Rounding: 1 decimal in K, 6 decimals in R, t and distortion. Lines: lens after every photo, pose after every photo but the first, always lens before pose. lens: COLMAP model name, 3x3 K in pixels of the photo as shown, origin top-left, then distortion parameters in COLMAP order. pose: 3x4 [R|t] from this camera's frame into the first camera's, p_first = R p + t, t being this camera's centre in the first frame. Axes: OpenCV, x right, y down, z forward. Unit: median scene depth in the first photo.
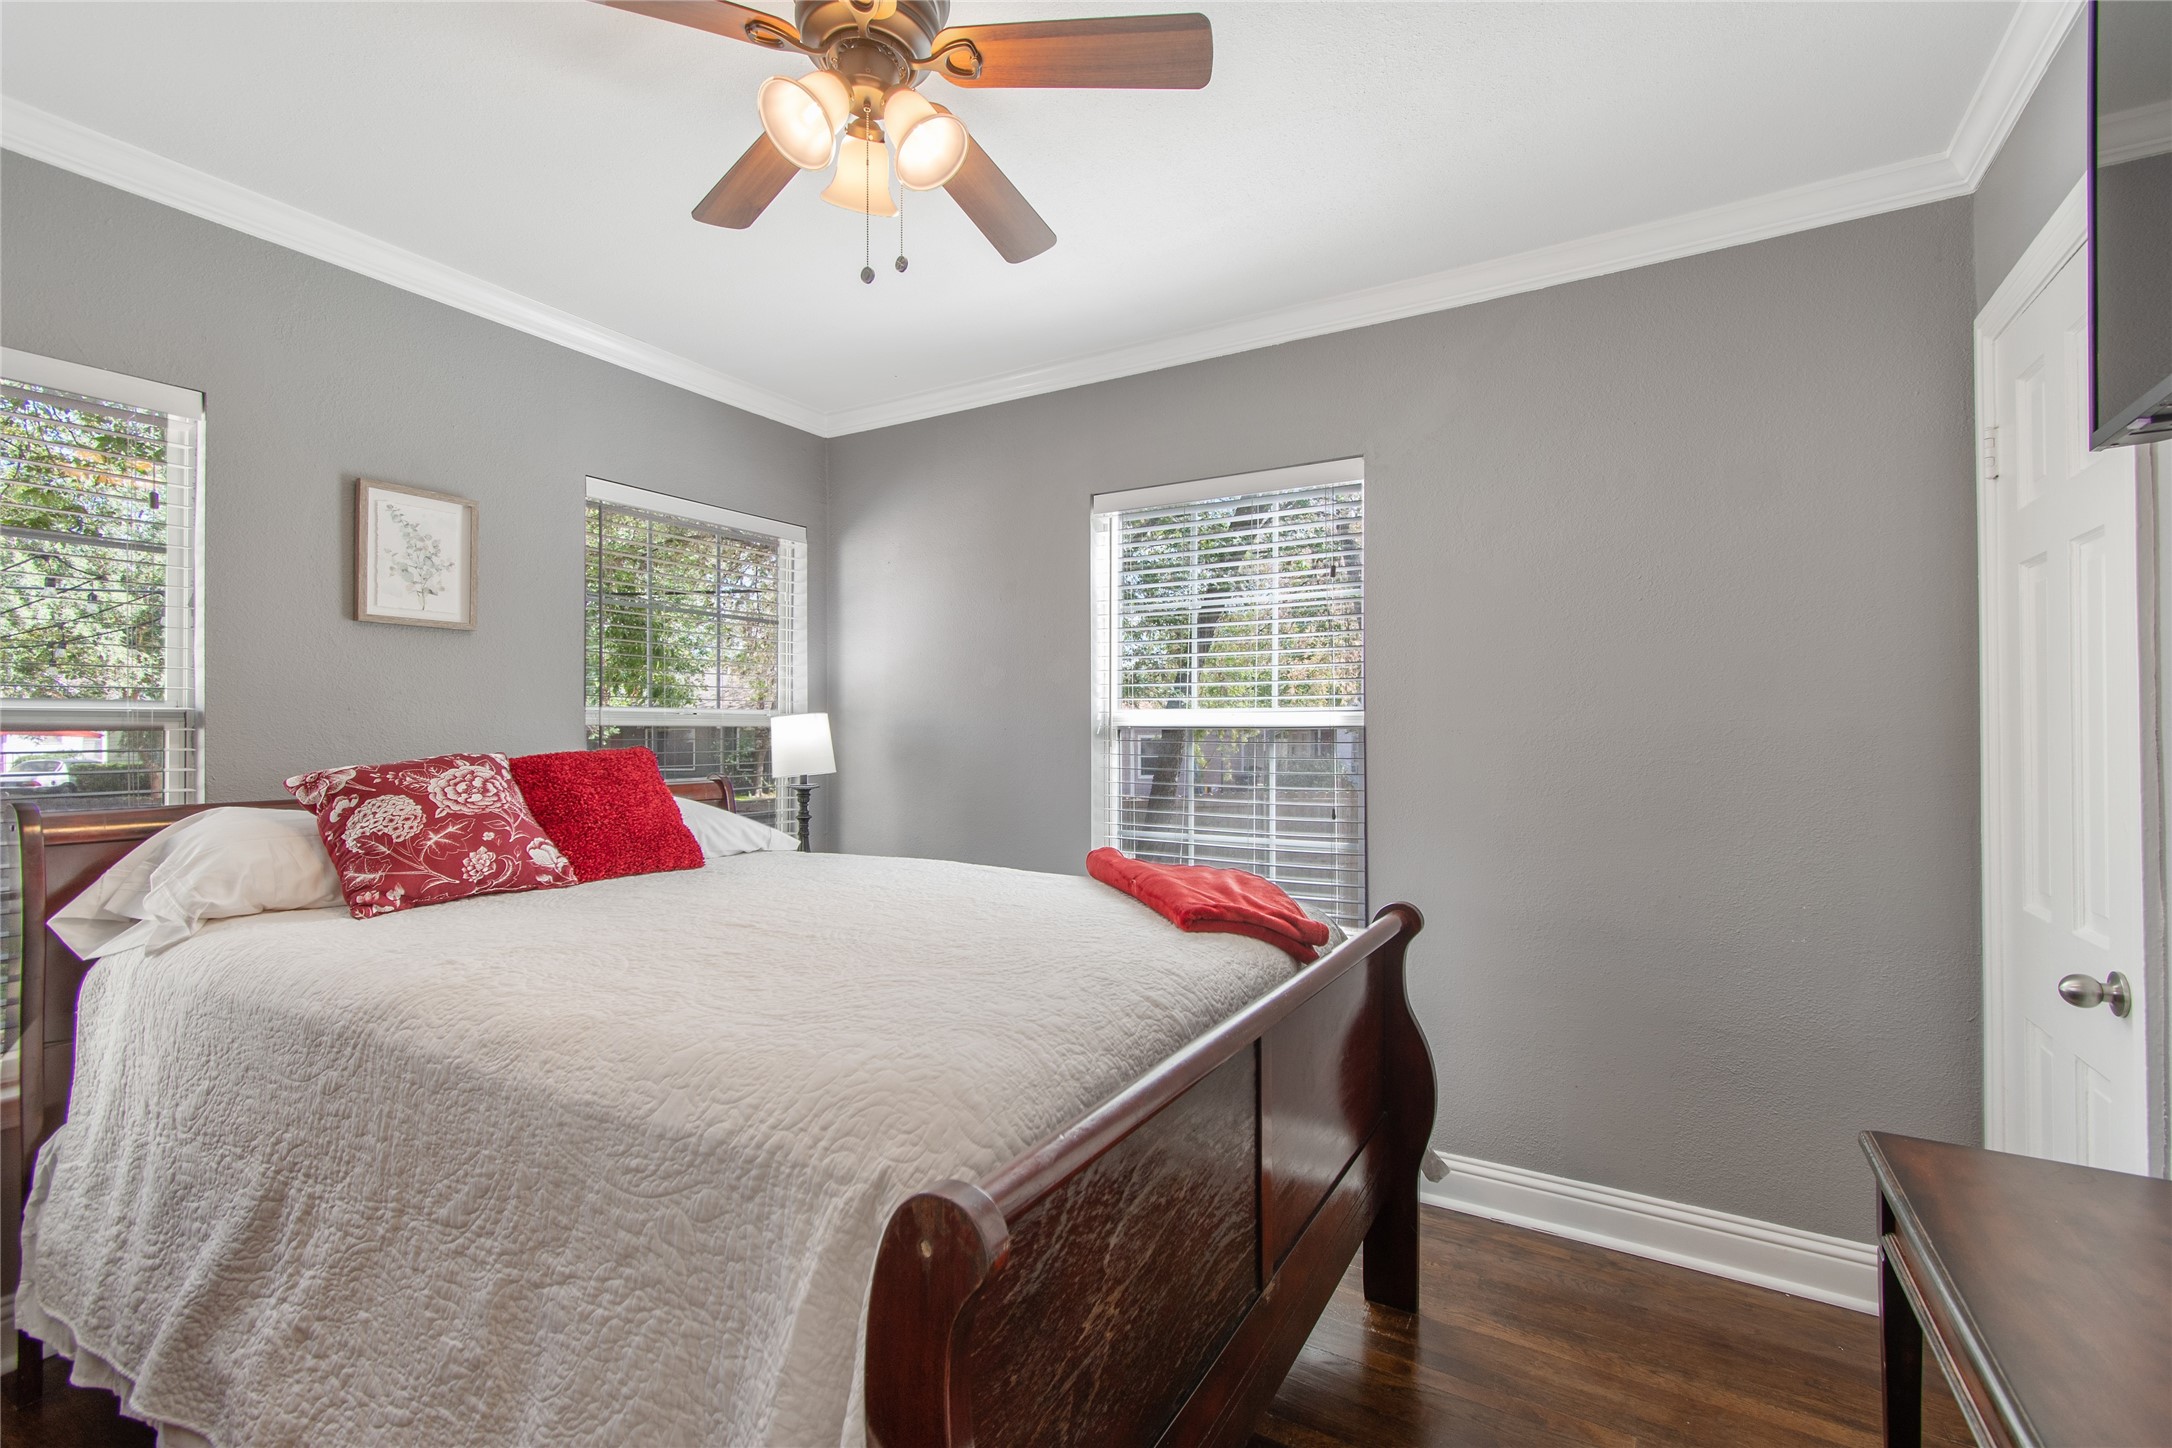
lens RADIAL K [[955.7, 0, 1088.7], [0, 955.7, 728.2], [0, 0, 1]] dist [0.005091, -0.001836]
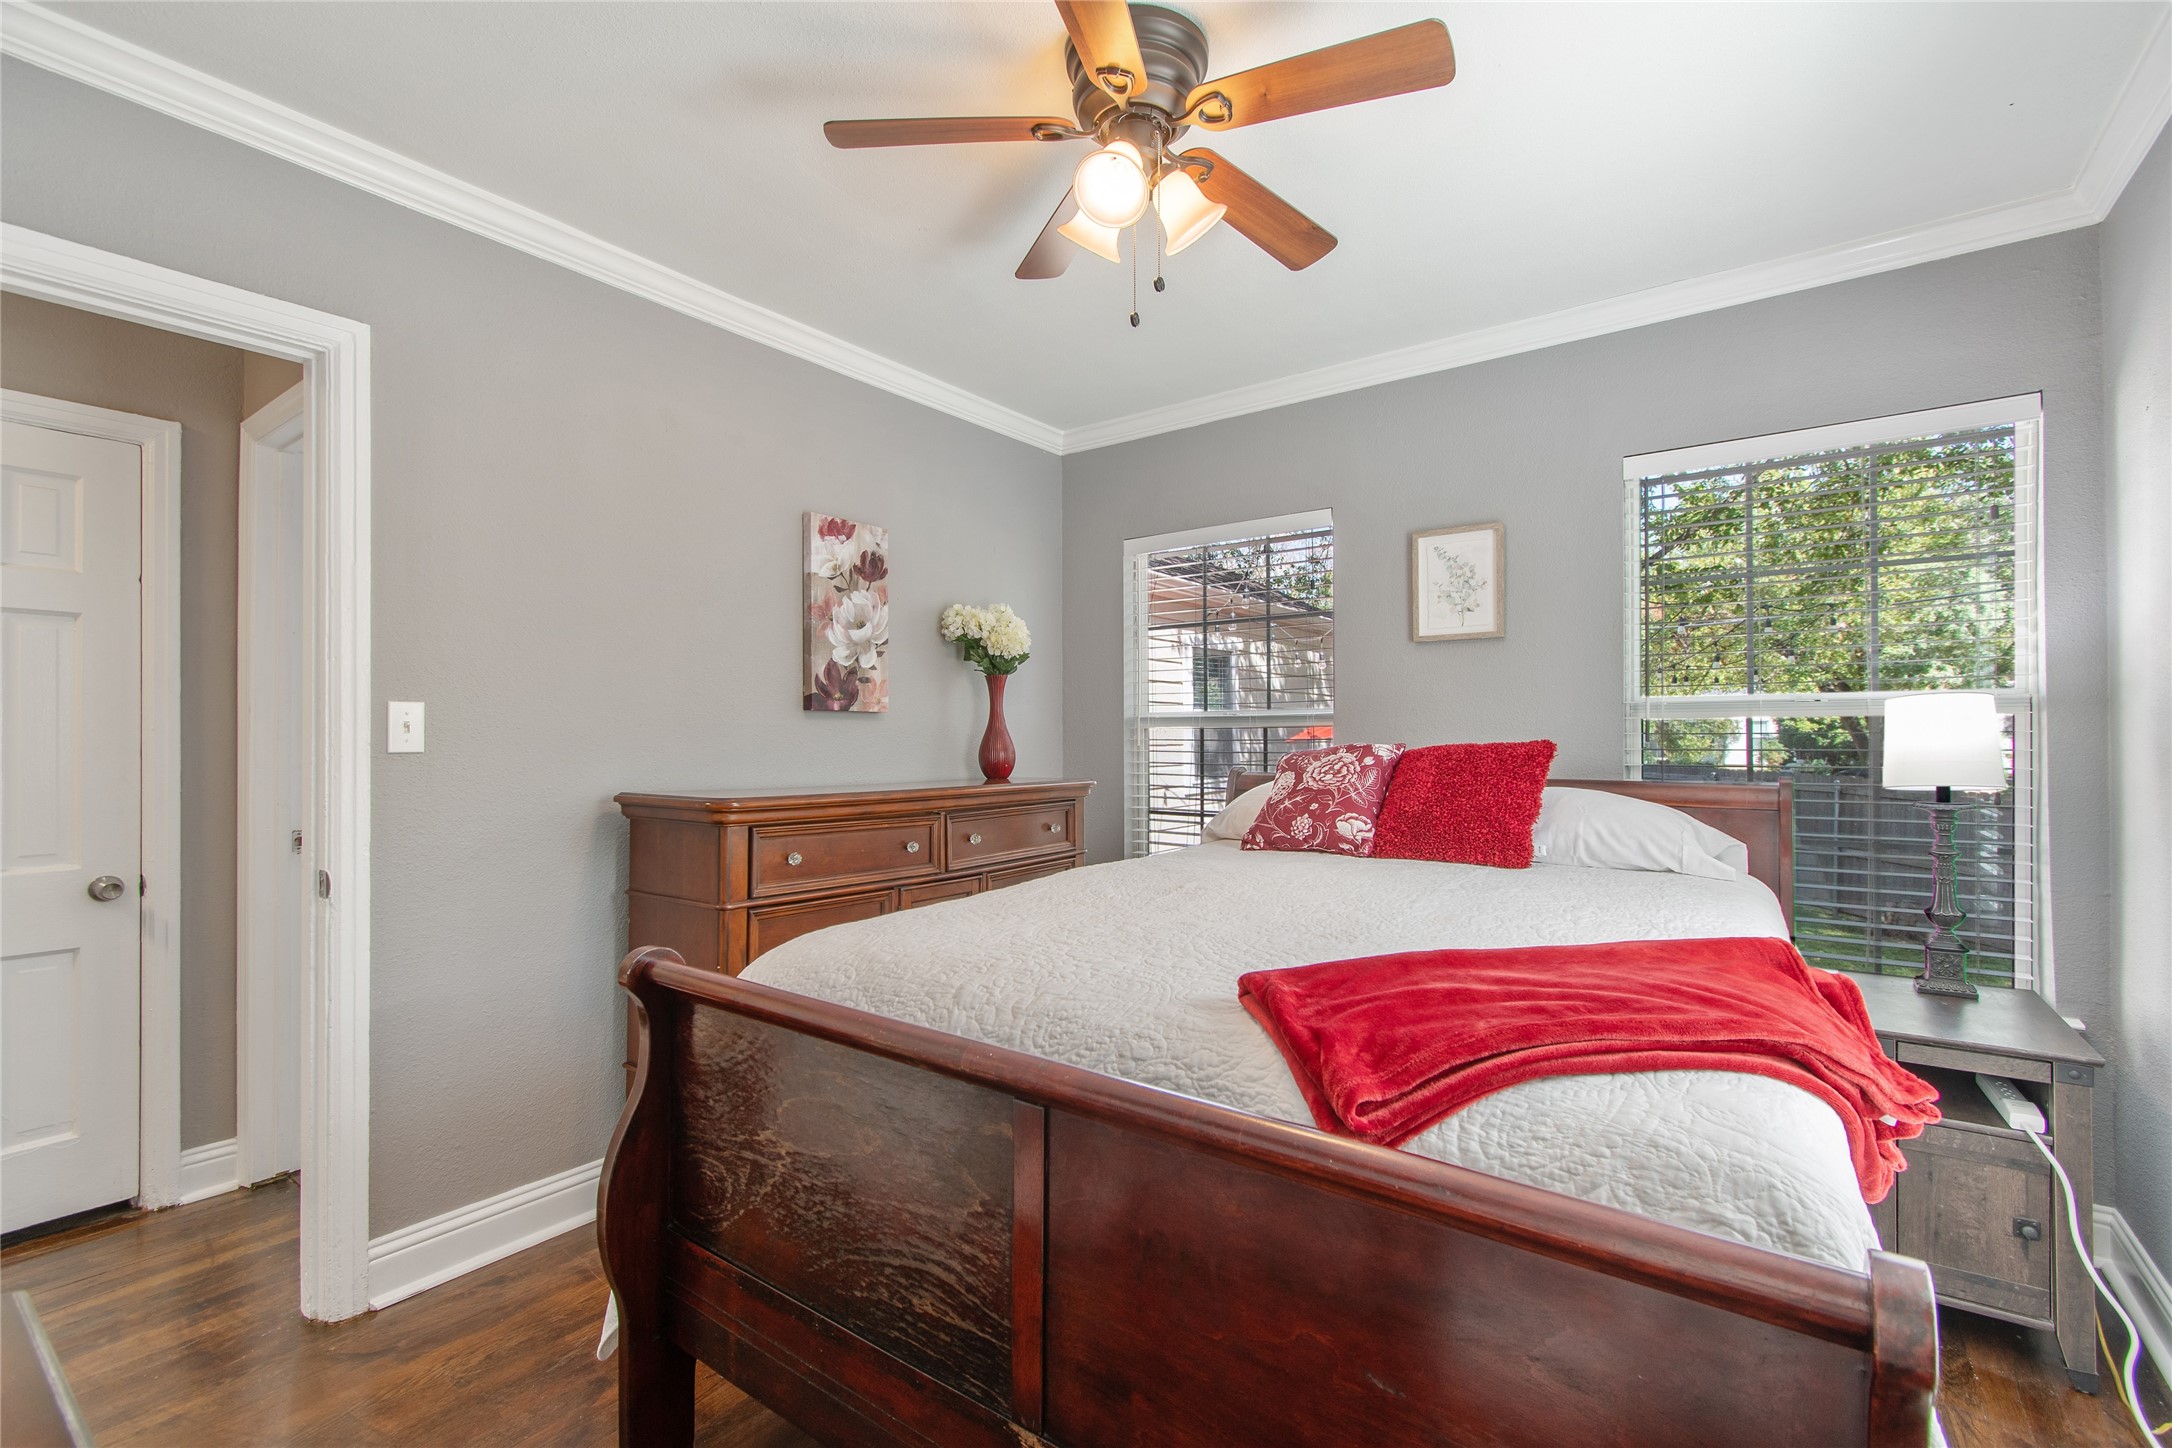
lens RADIAL K [[955.7, 0, 1089.0], [0, 955.7, 727.1], [0, 0, 1]] dist [0.005091, -0.001836]
pose [[-0.095428, -0.006063, -0.995418, 0.580327], [0.008413, 0.999941, -0.006897, 0.009216], [0.995401, -0.009032, -0.095371, 0.681692]]
